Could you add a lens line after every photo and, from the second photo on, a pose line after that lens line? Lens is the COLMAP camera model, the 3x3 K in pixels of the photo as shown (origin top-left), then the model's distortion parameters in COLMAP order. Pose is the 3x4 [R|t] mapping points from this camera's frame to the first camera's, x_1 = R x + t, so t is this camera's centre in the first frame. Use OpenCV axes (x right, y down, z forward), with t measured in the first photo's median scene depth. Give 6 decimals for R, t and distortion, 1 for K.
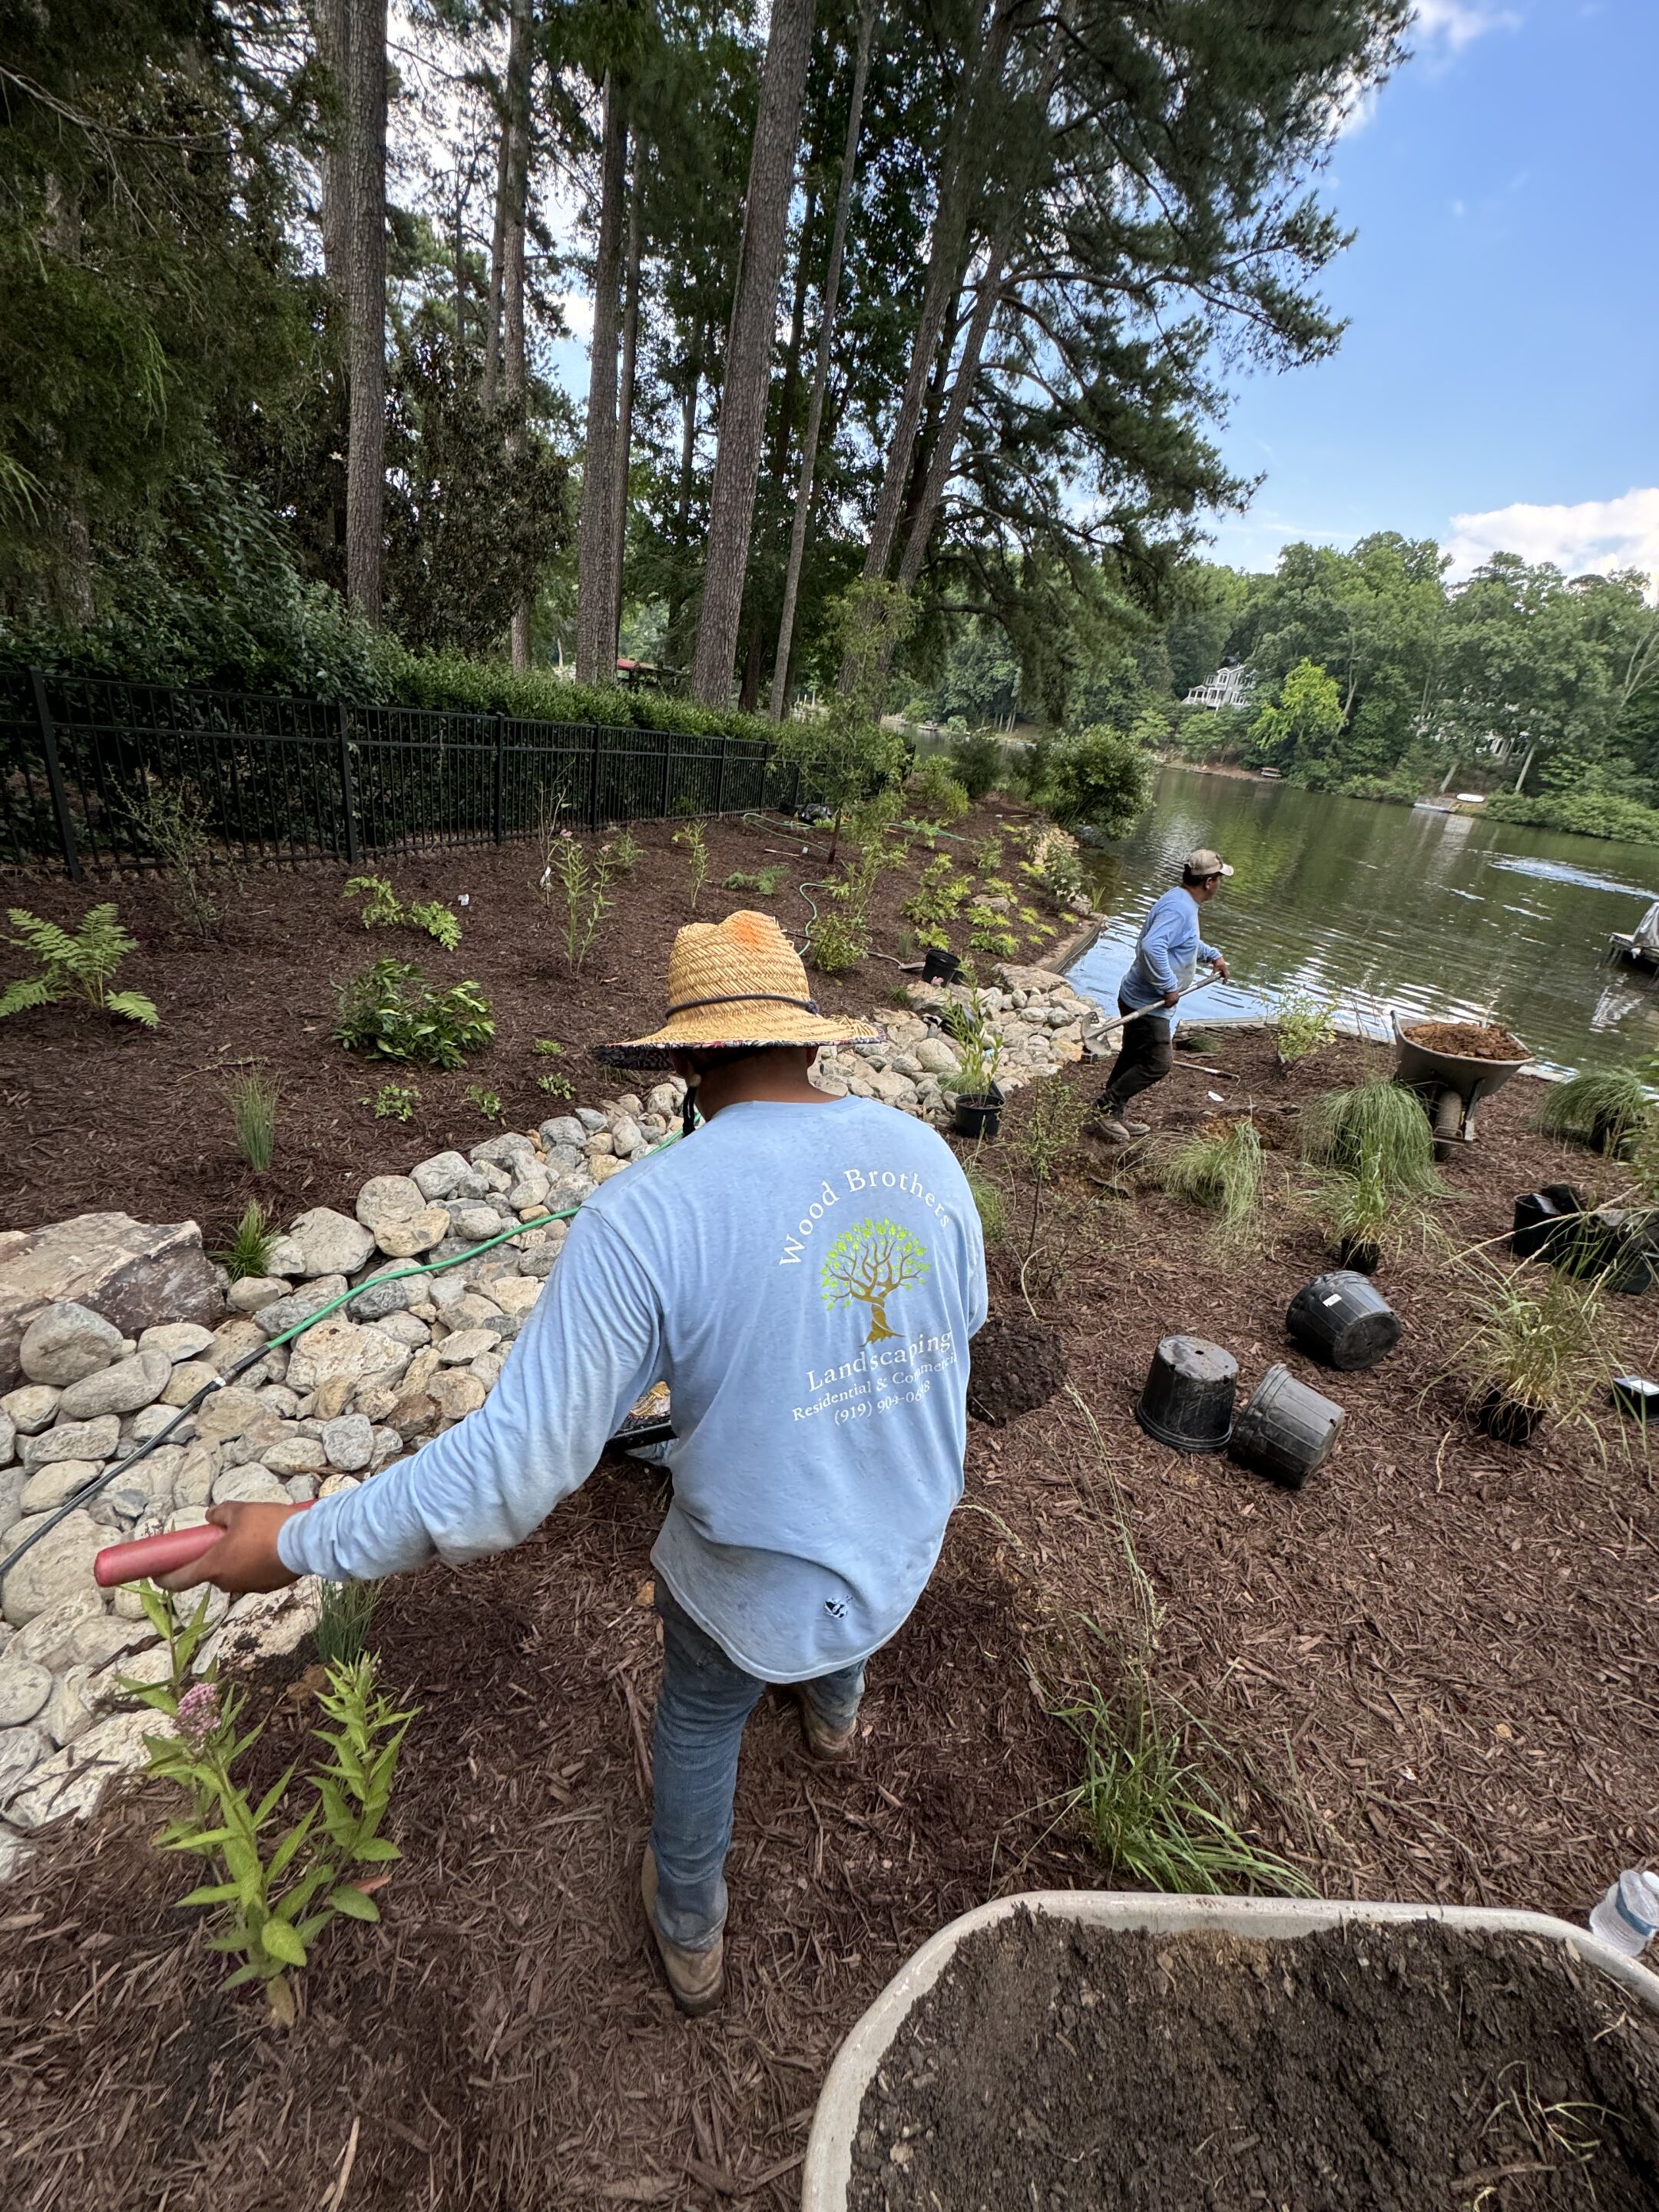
lens RADIAL K [[879.9, 0, 838.0], [0, 879.9, 1117.4], [0, 0, 1]] dist [-0.003716, 0.001080]
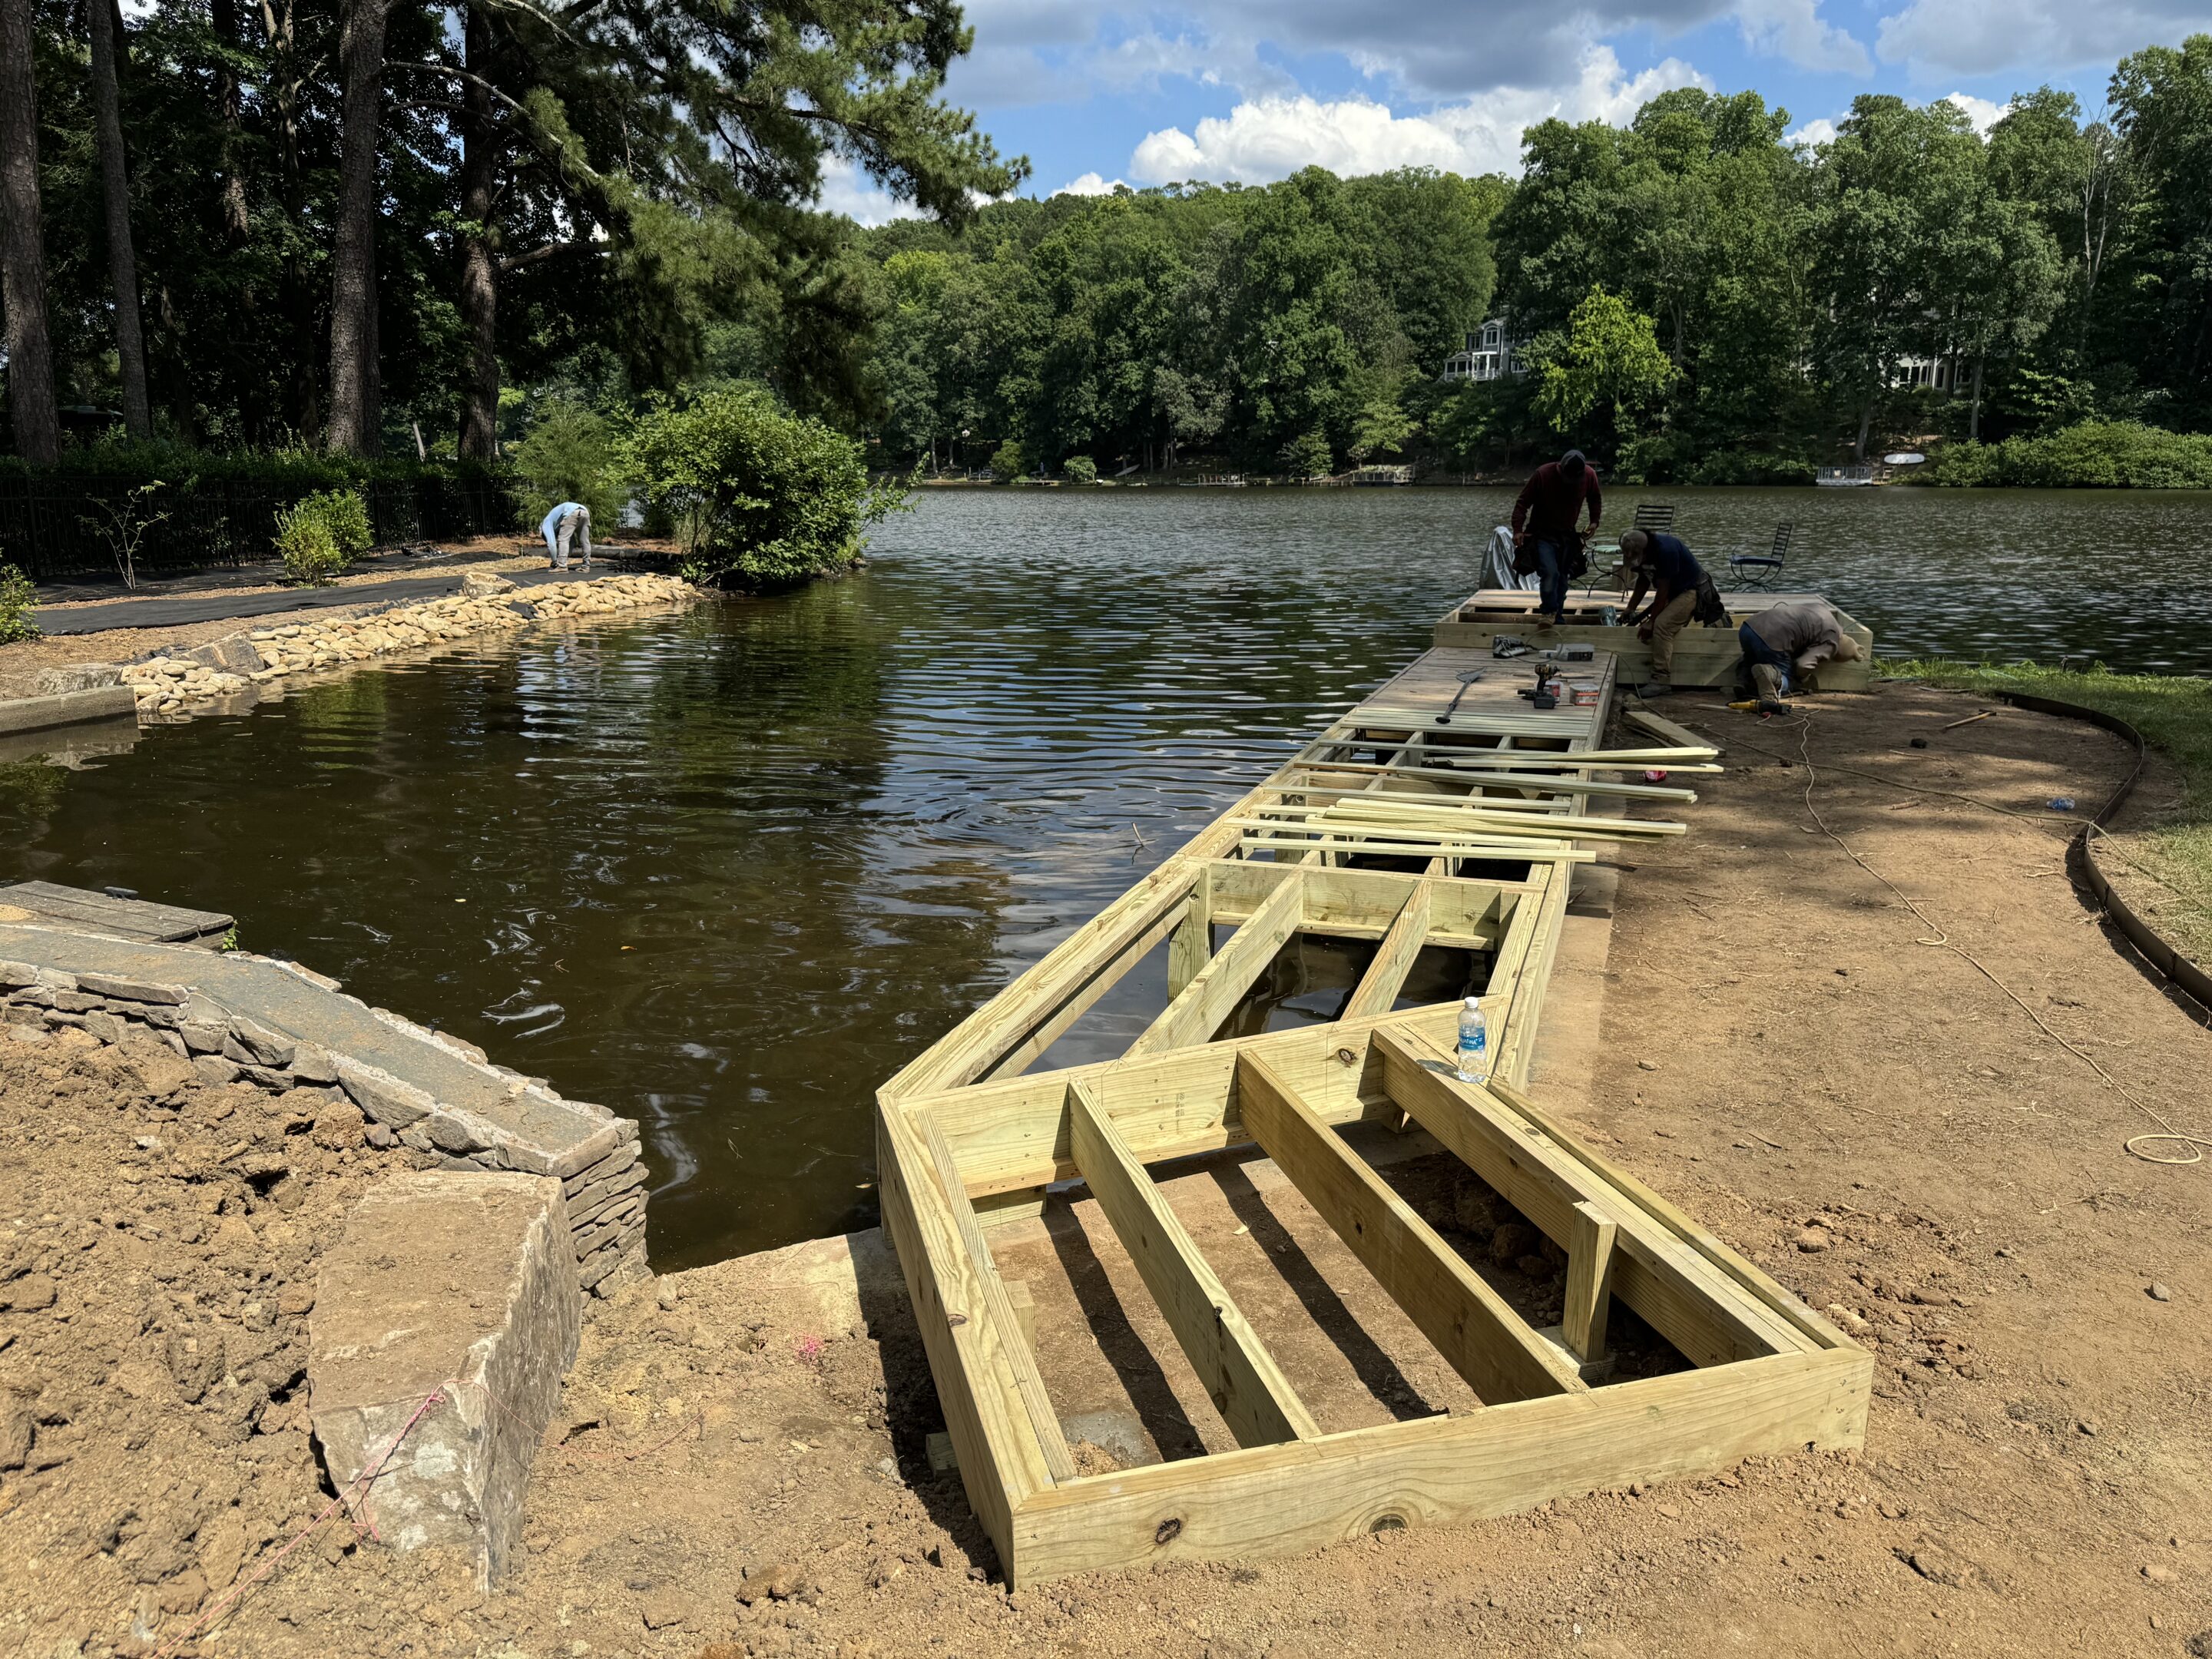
lens RADIAL K [[1539.8, 0, 1095.4], [0, 1539.8, 847.5], [0, 0, 1]] dist [0.053863, -0.071203]
pose [[0.988393, -0.146221, 0.041210, 0.085449], [0.151445, 0.969742, -0.191478, 0.013419], [-0.011965, 0.195497, 0.980631, 0.014158]]
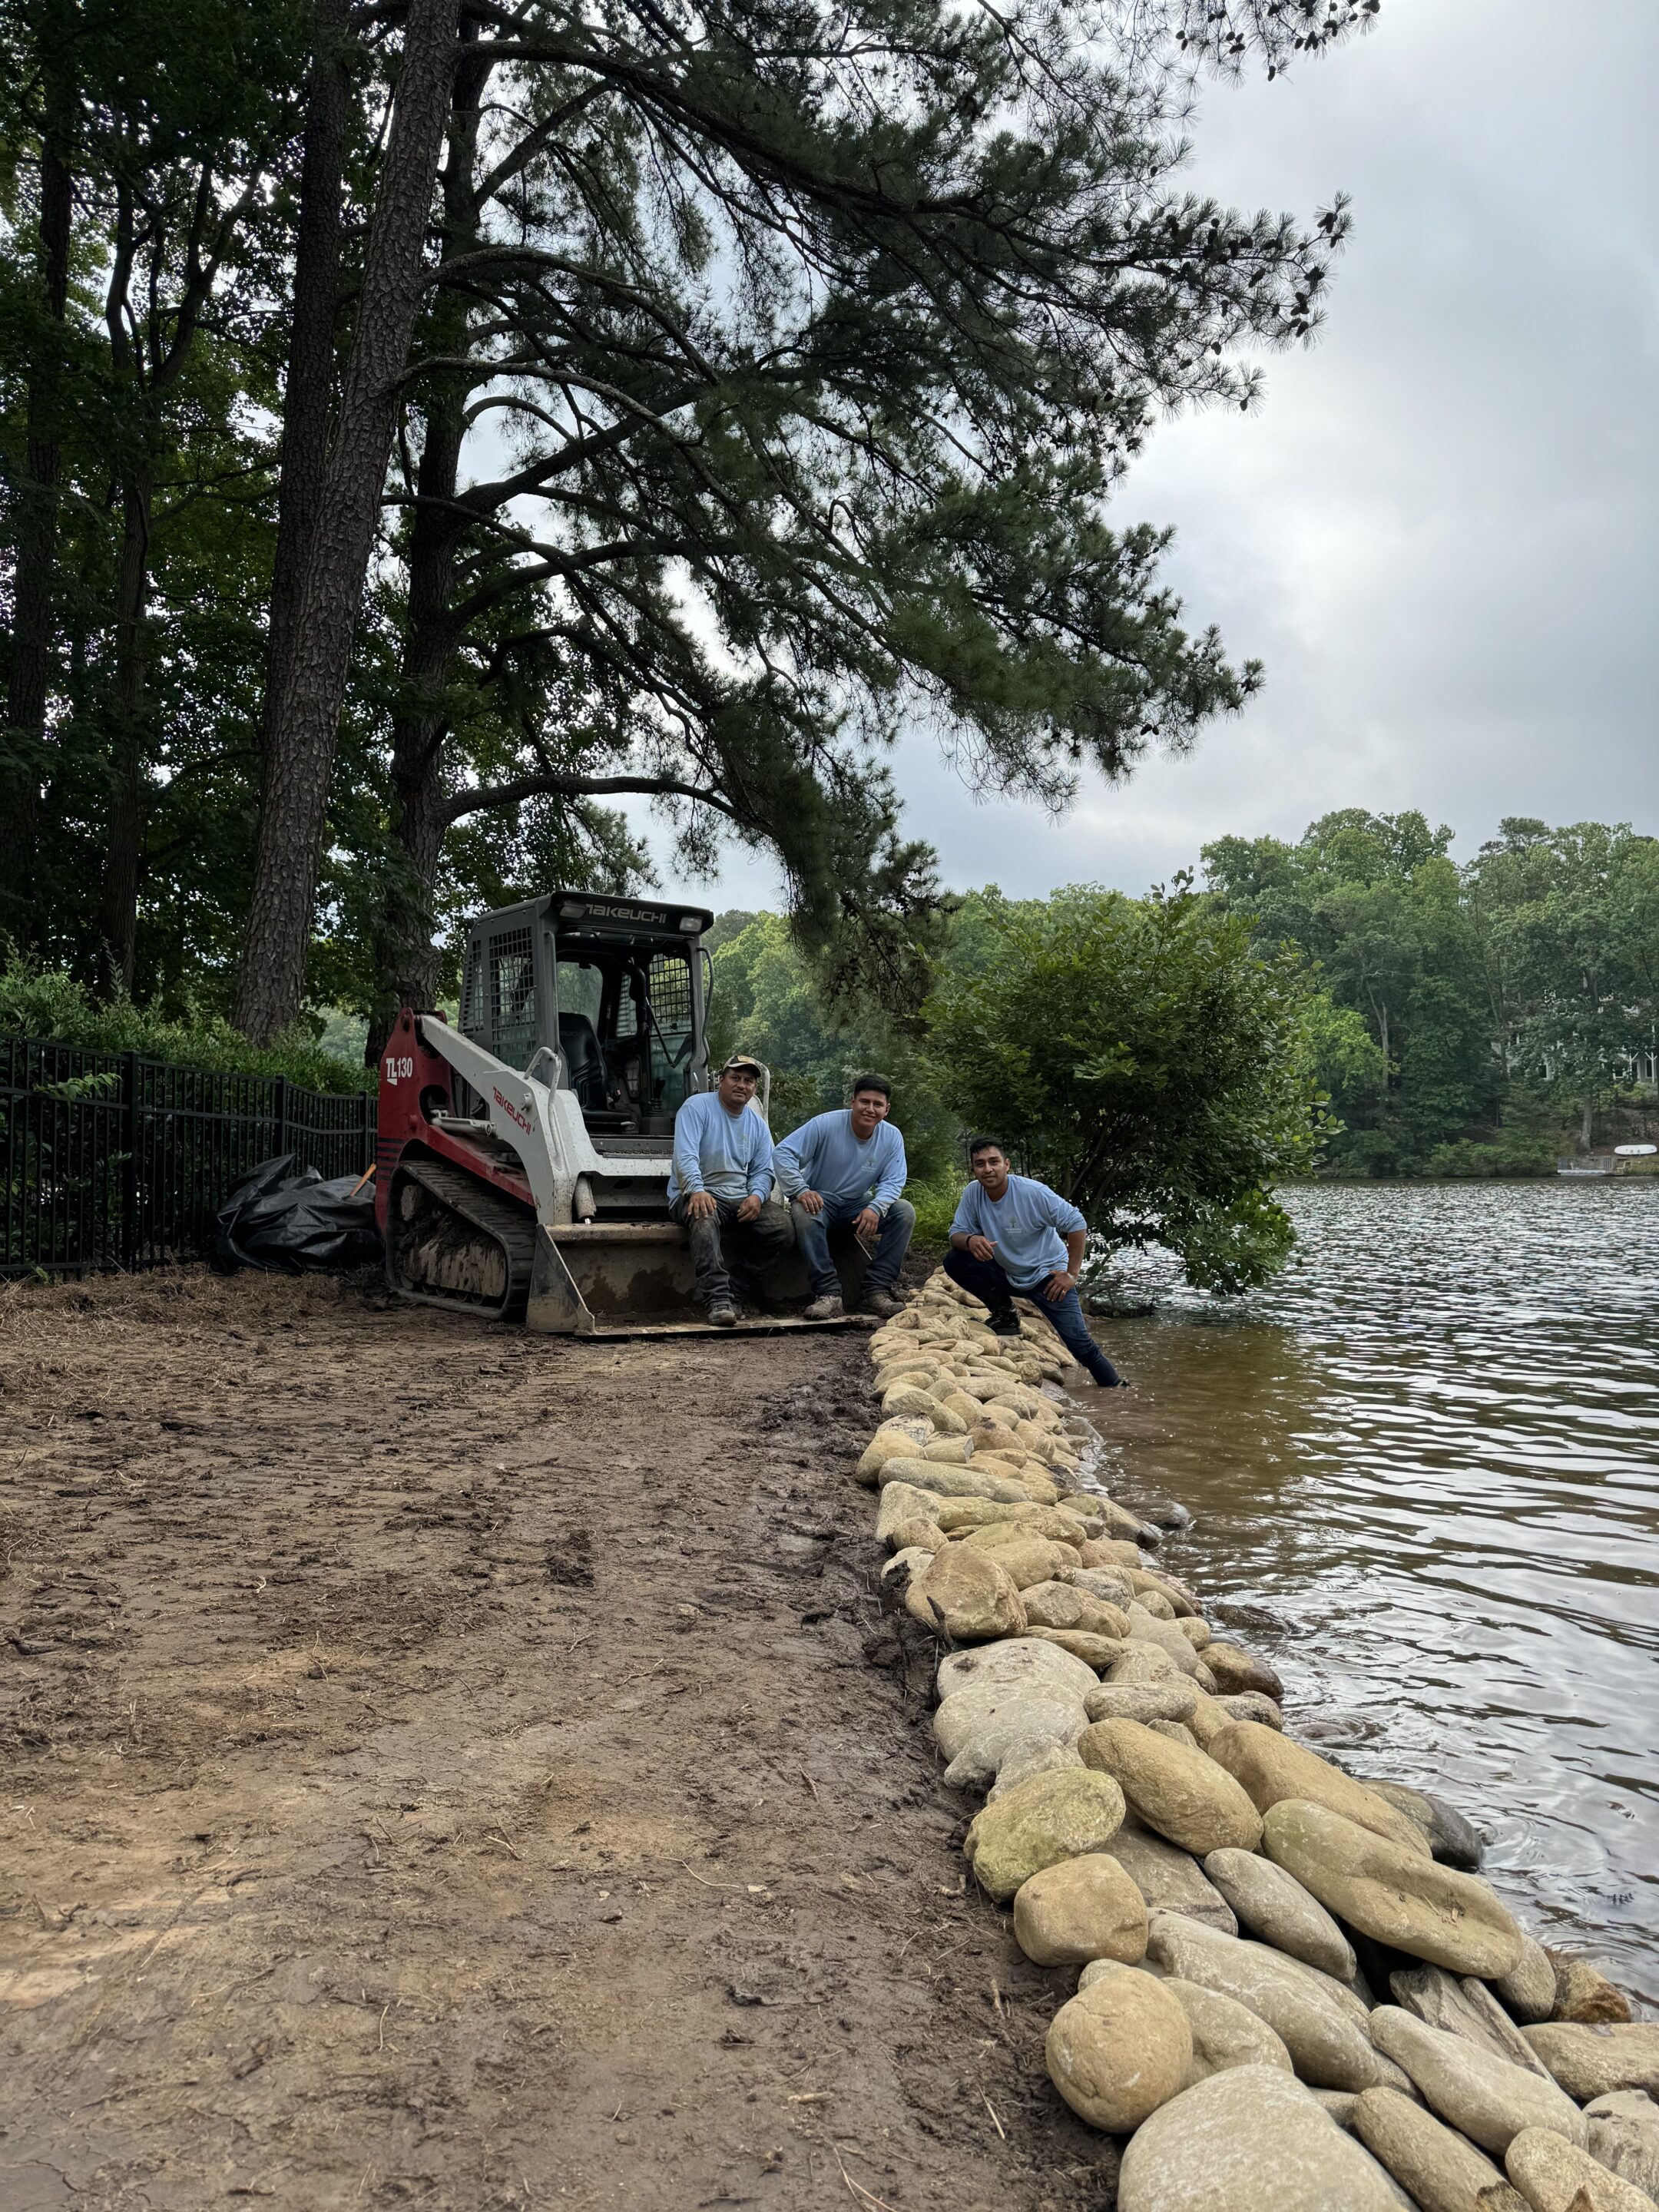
lens RADIAL K [[1539.8, 0, 847.1], [0, 1539.8, 1098.7], [0, 0, 1]] dist [0.053863, -0.071203]
pose [[0.974878, -0.137561, 0.175183, 0.025973], [0.203008, 0.872370, -0.444700, -0.035315], [-0.091651, 0.469092, 0.878381, 0.112282]]
